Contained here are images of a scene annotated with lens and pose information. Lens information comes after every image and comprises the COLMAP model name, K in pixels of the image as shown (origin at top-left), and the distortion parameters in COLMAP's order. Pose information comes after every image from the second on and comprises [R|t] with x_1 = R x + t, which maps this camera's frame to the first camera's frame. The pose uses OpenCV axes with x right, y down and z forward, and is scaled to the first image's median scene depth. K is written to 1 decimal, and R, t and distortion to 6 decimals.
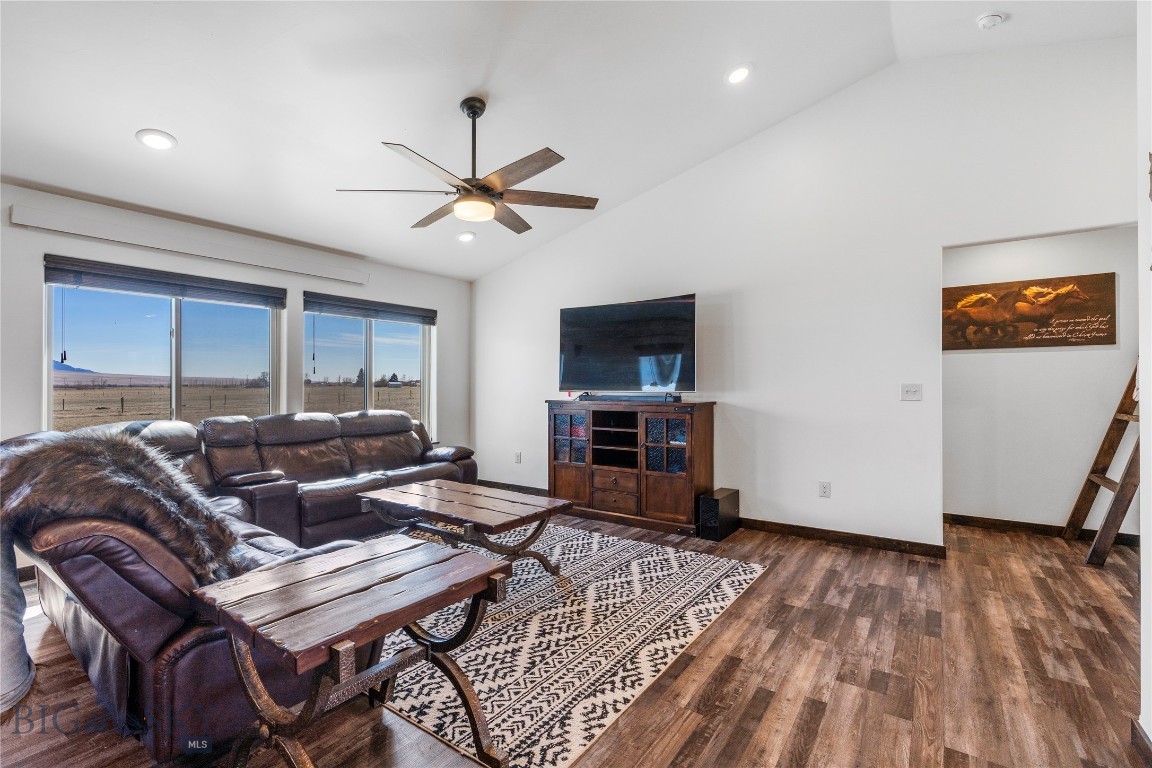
lens RADIAL K [[518.3, 0, 572.6], [0, 518.3, 382.8], [0, 0, 1]] dist [-0.009540, 0.003252]
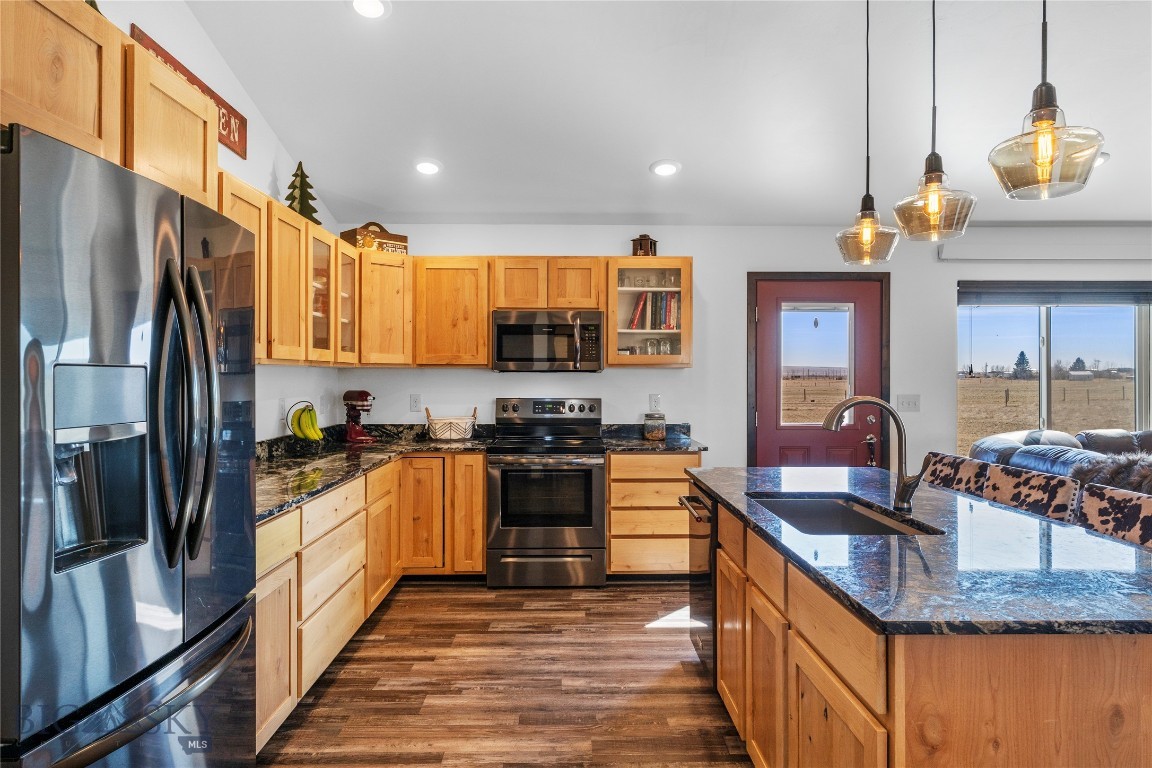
lens RADIAL K [[719.7, 0, 576.1], [0, 719.7, 373.7], [0, 0, 1]] dist [-0.002048, 0.002892]
pose [[0.590992, -0.000805, -0.806677, -0.176533], [0.001889, 0.999998, 0.000386, -0.034006], [0.806675, -0.001752, 0.590993, -0.489481]]
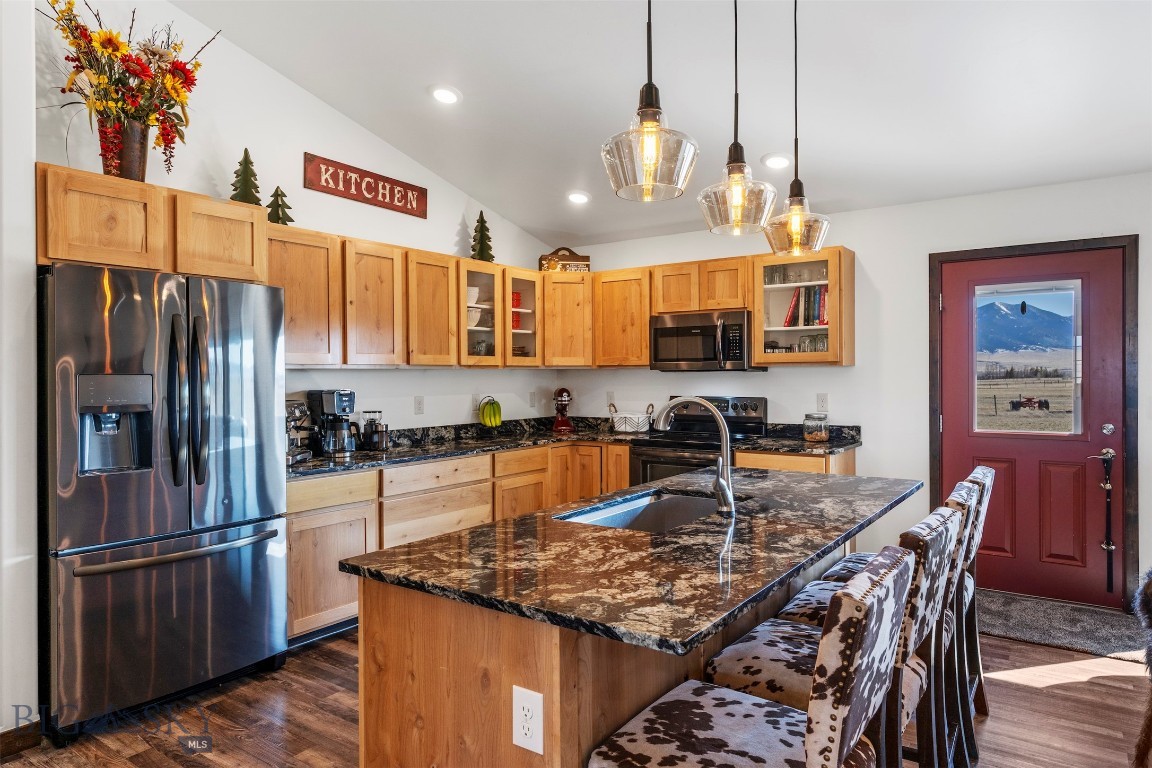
lens RADIAL K [[719.7, 0, 579.3], [0, 719.7, 377.5], [0, 0, 1]] dist [-0.002048, 0.002892]
pose [[-0.000710, 0.004767, -0.999988, 0.072997], [0.010280, 0.999936, 0.004759, -0.034027], [0.999947, -0.010277, -0.000759, -0.051200]]
